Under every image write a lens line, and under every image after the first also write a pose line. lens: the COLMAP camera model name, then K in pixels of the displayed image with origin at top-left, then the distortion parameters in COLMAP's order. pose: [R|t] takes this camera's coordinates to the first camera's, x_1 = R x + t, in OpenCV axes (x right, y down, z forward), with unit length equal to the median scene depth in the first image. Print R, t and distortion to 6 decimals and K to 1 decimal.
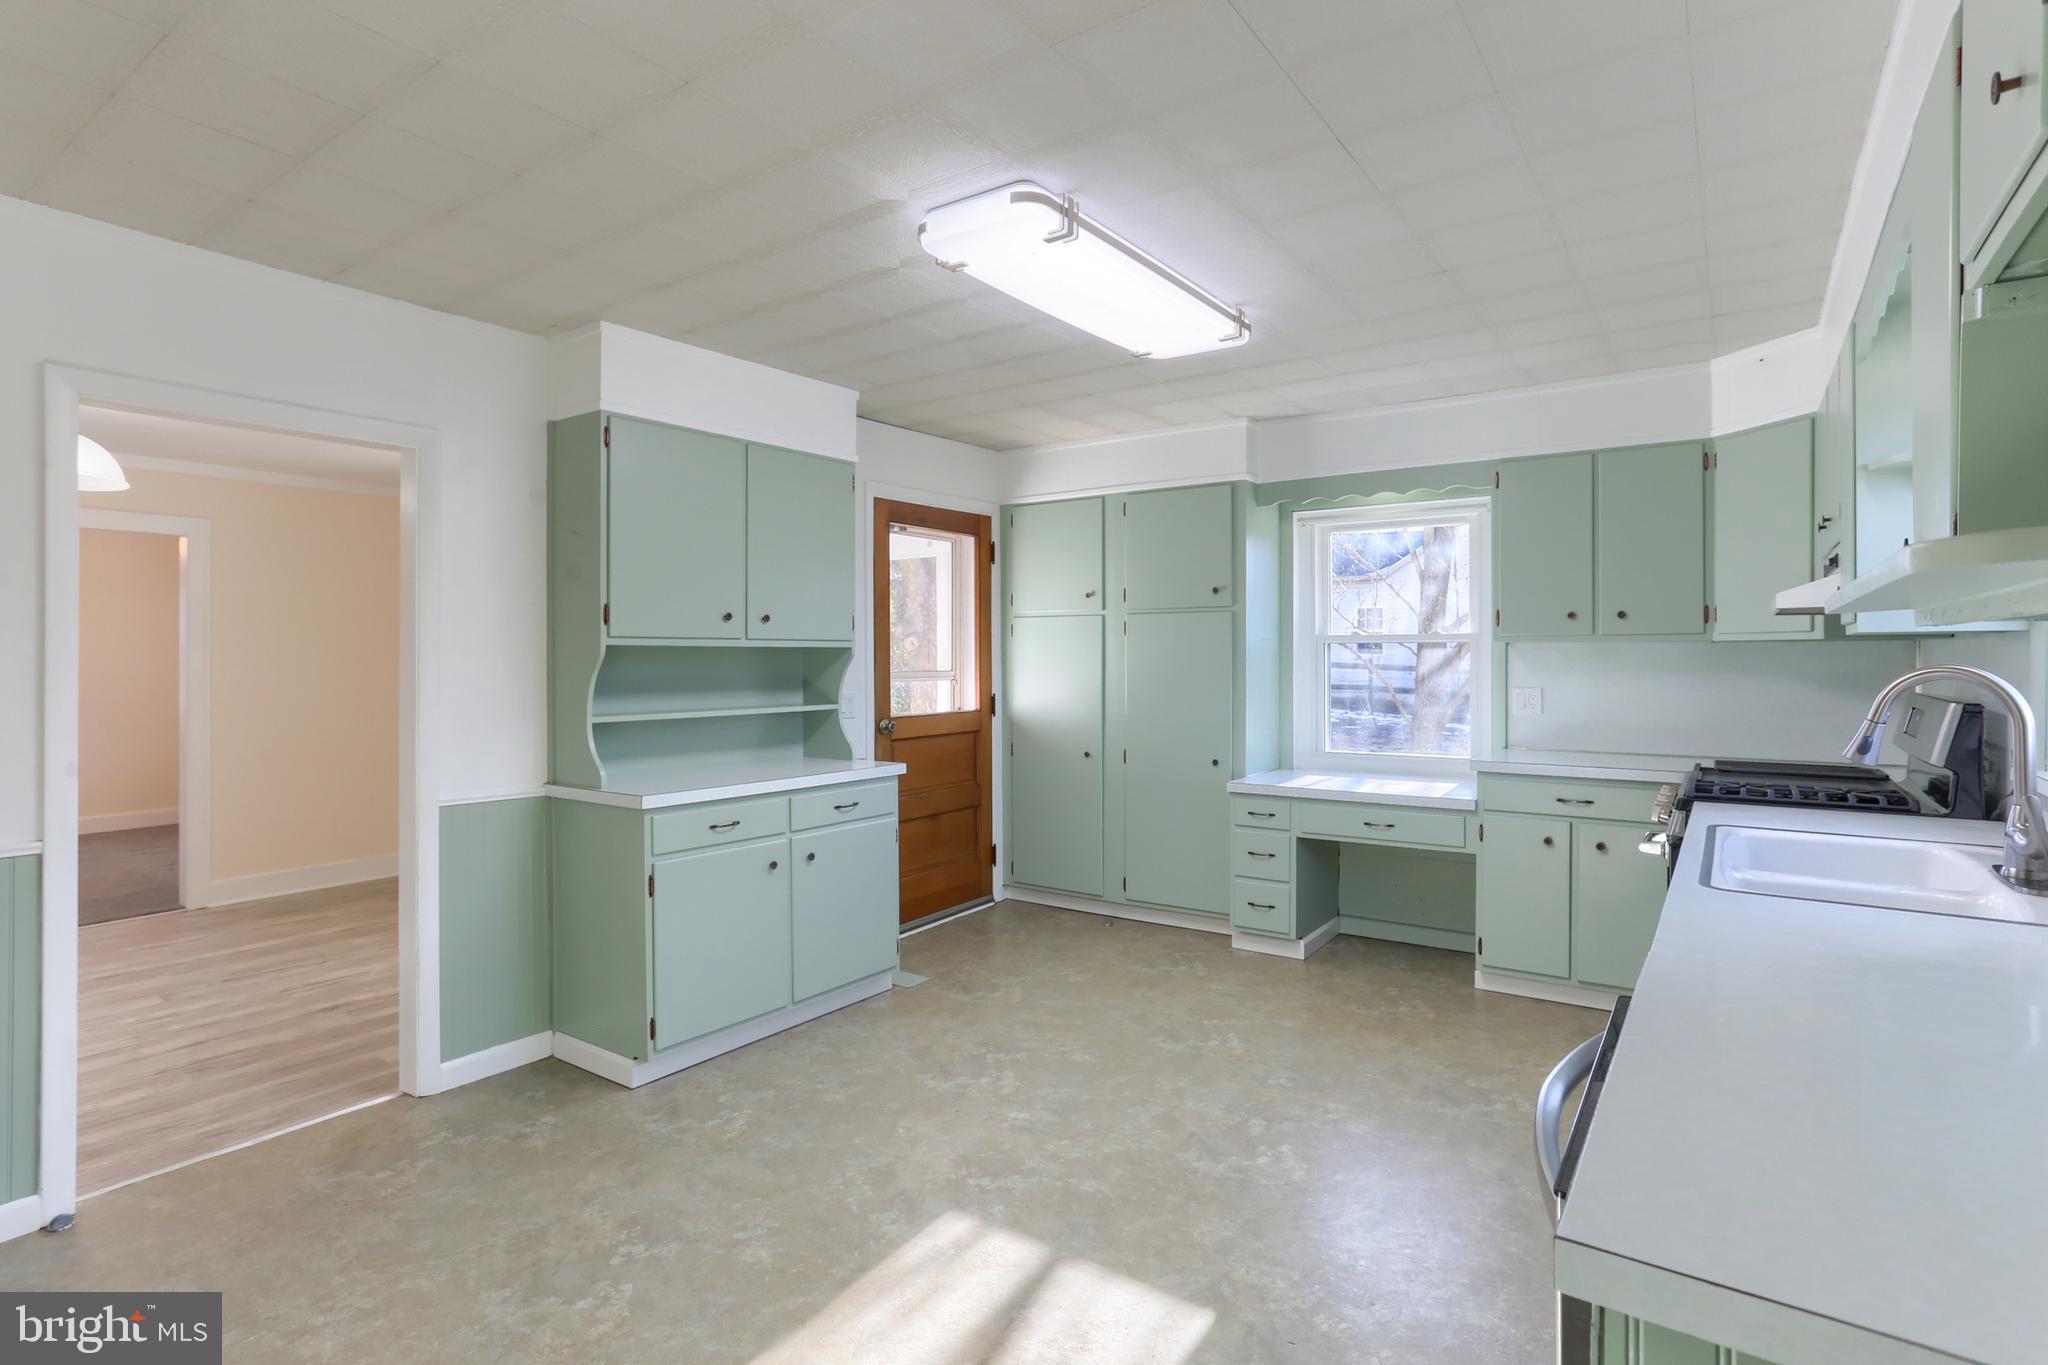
lens RADIAL K [[1024.5, 0, 1025.8], [0, 1024.5, 665.8], [0, 0, 1]] dist [-0.010616, 0.000456]
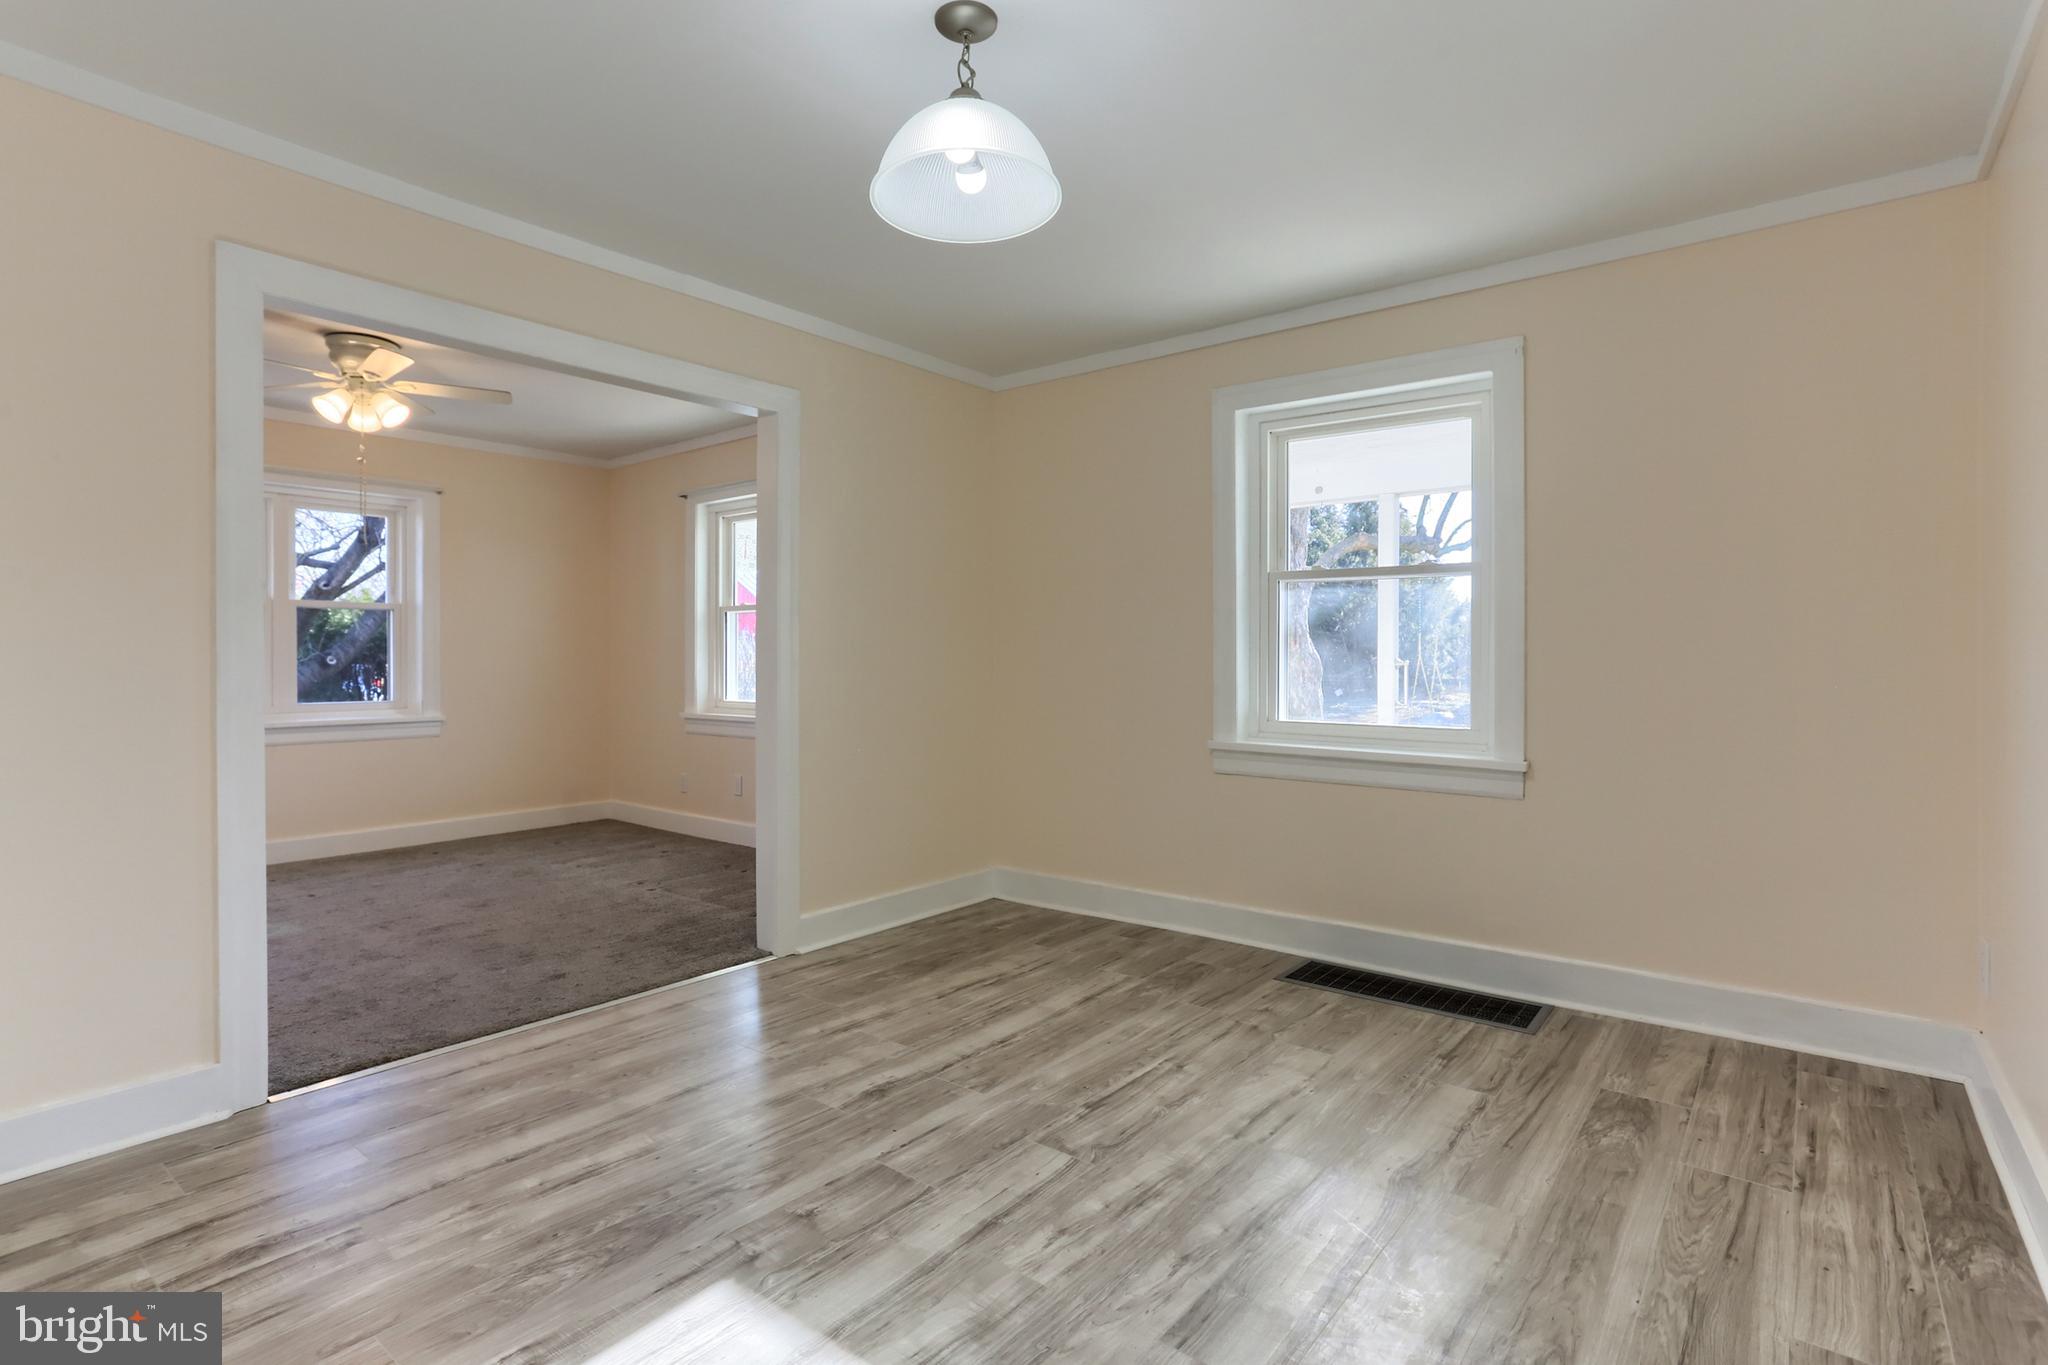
lens RADIAL K [[1004.3, 0, 1007.5], [0, 1004.3, 665.5], [0, 0, 1]] dist [-0.055331, 0.037223]
pose [[0.998312, 0.001037, -0.058062, -0.887902], [-0.001428, 0.999977, -0.006702, 0.066616], [0.058053, 0.006774, 0.998290, 0.471613]]
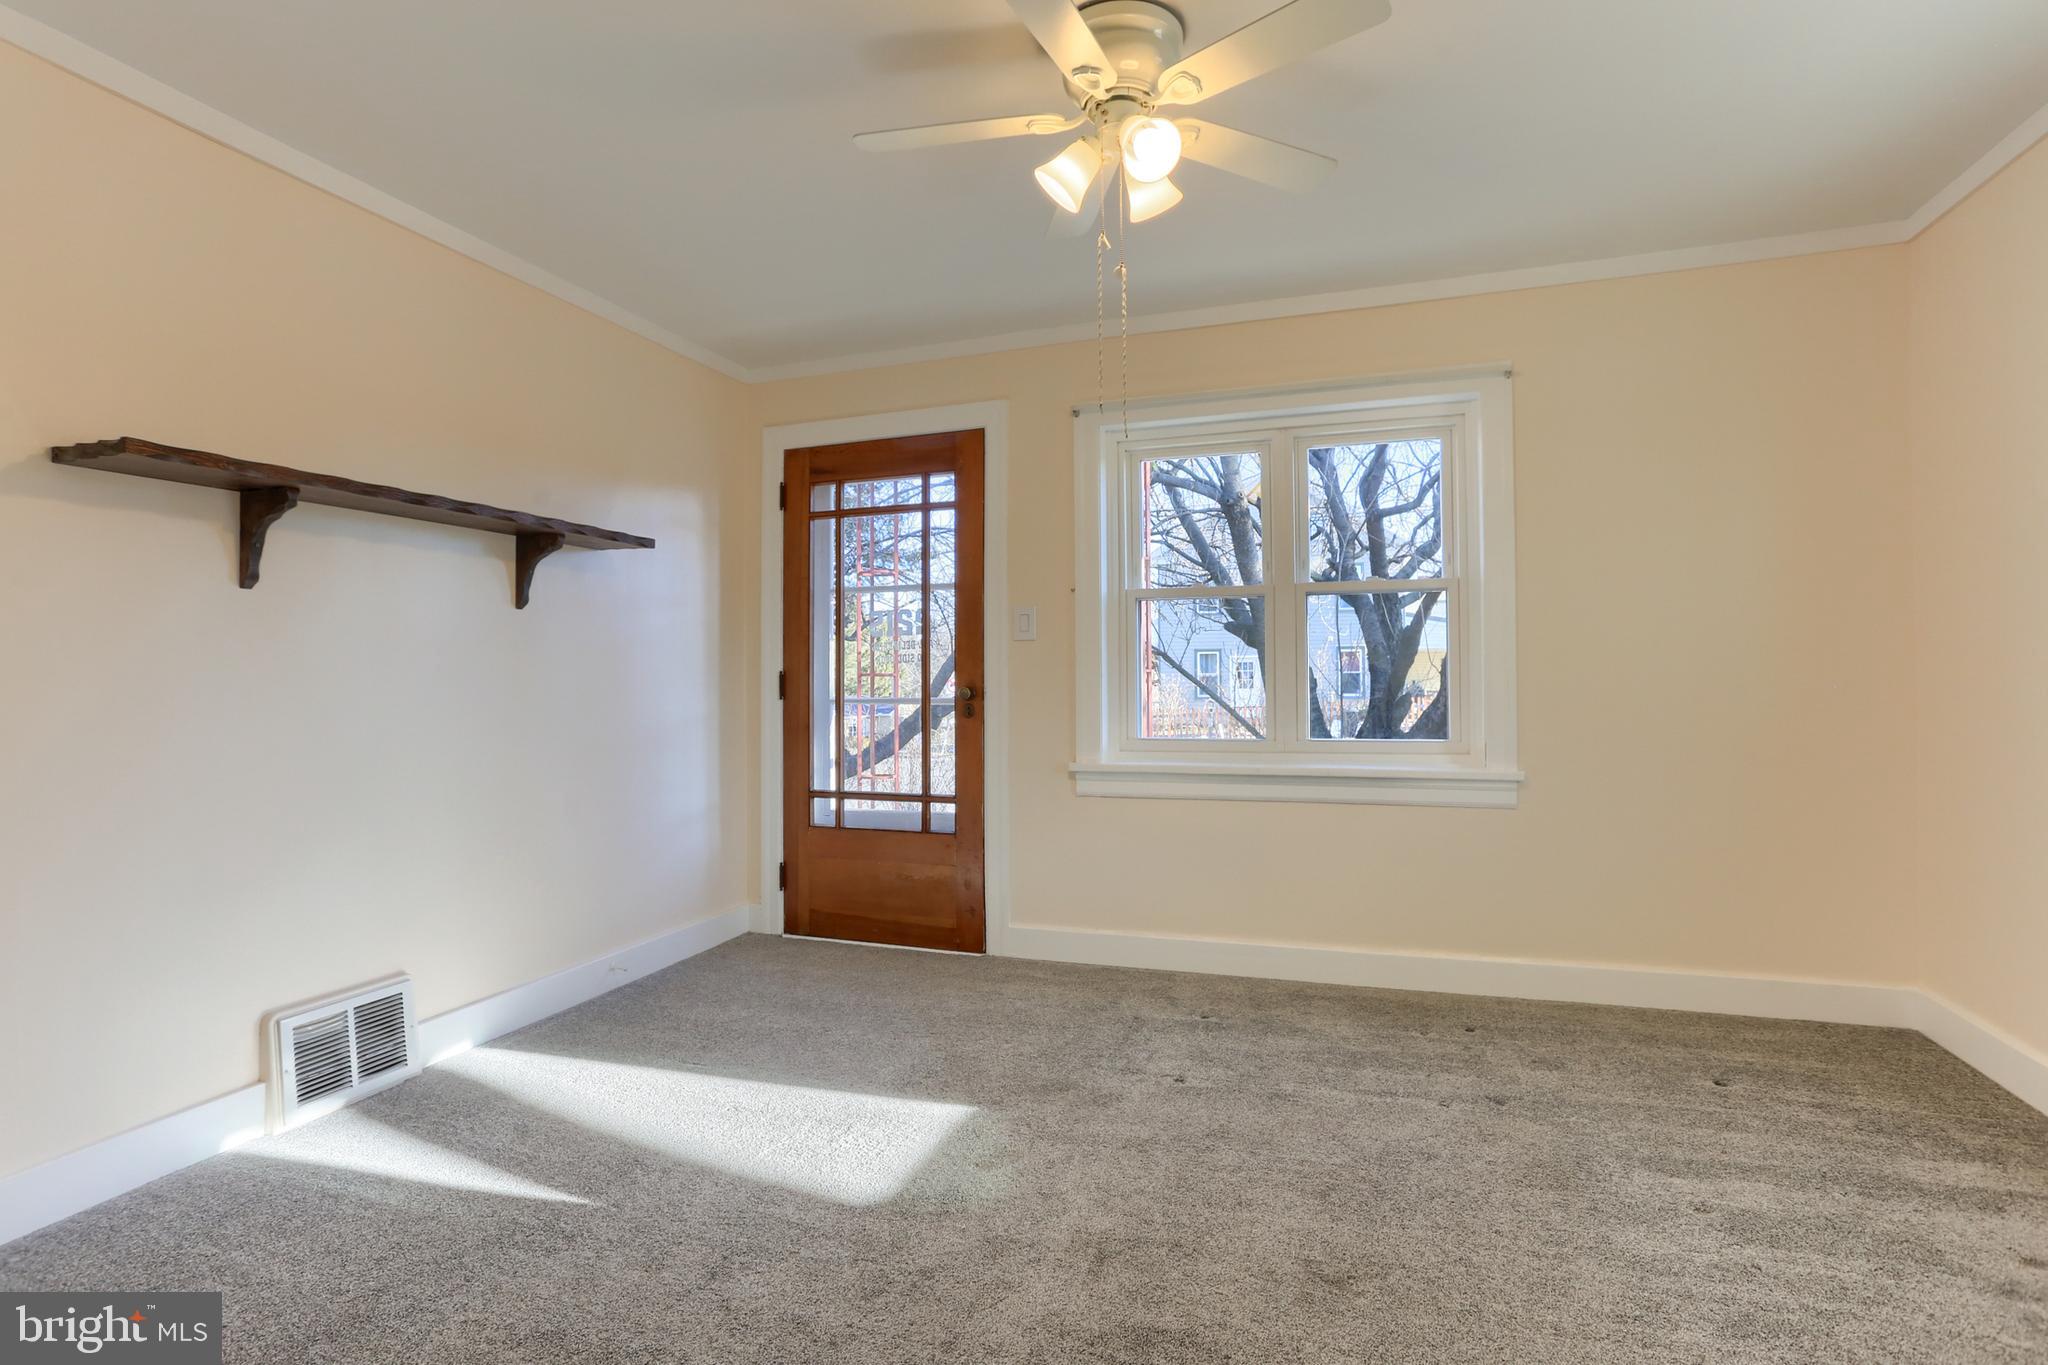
lens RADIAL K [[1004.3, 0, 1007.5], [0, 1004.3, 665.5], [0, 0, 1]] dist [-0.055331, 0.037223]
pose [[0.283559, -0.011105, -0.958891, -1.158607], [-0.003173, 0.999917, -0.012518, 0.054352], [0.958950, 0.006592, 0.283500, 1.290501]]
